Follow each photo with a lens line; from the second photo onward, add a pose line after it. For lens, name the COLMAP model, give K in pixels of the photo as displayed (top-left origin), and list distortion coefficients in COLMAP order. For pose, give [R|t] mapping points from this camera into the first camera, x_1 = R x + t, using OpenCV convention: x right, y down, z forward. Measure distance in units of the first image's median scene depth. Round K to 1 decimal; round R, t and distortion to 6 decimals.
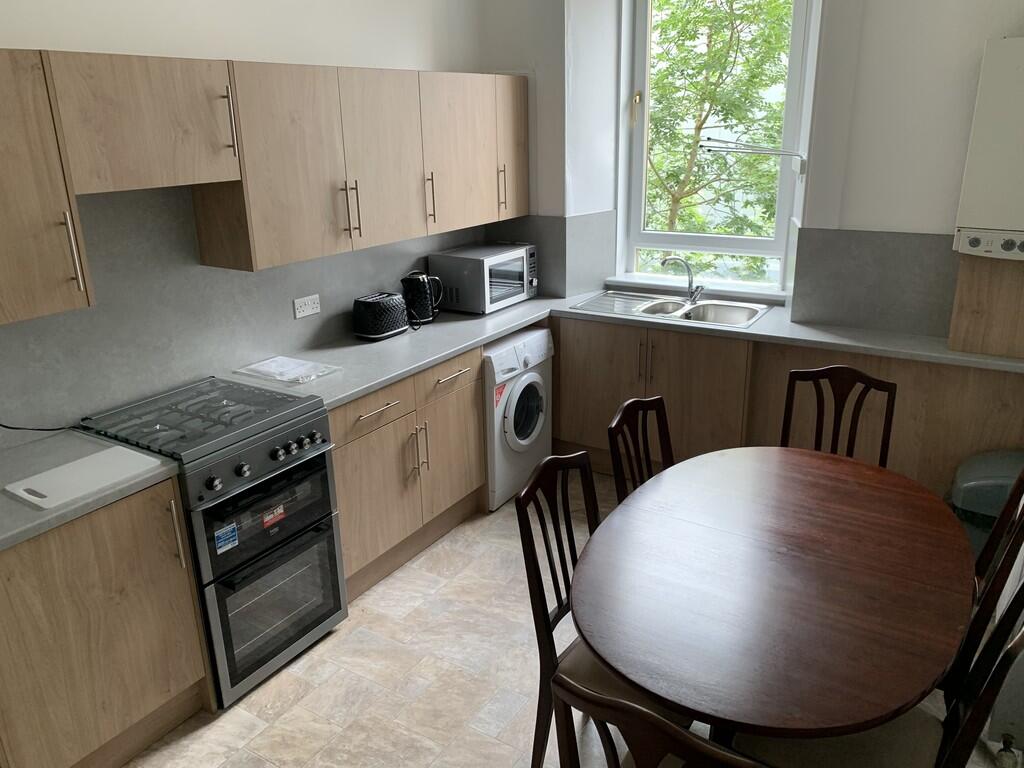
lens RADIAL K [[792.0, 0, 512.0], [0, 792.0, 384.0], [0, 0, 1]] dist [-0.003930, -0.001613]
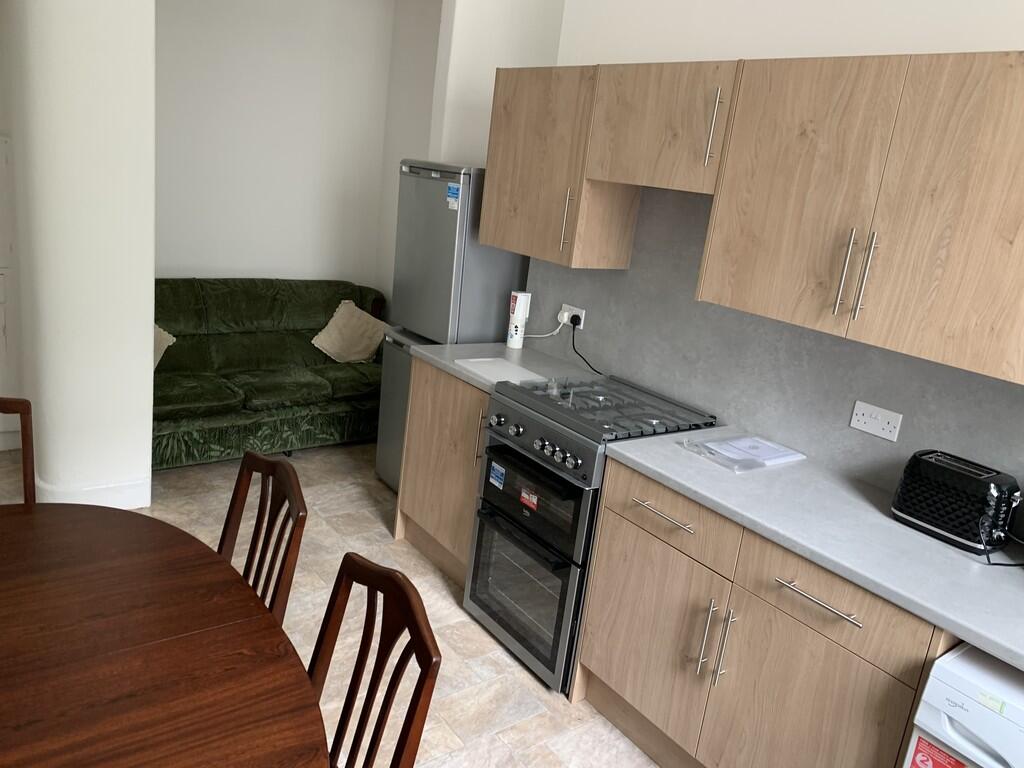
lens RADIAL K [[788.1, 0, 511.9], [0, 788.1, 368.5], [0, 0, 1]] dist [0.038692, -0.002502]
pose [[-0.356015, 0.209942, -0.910592, 0.574762], [-0.411629, 0.839576, 0.354503, -0.313336], [0.838937, 0.501035, -0.212483, 1.087271]]
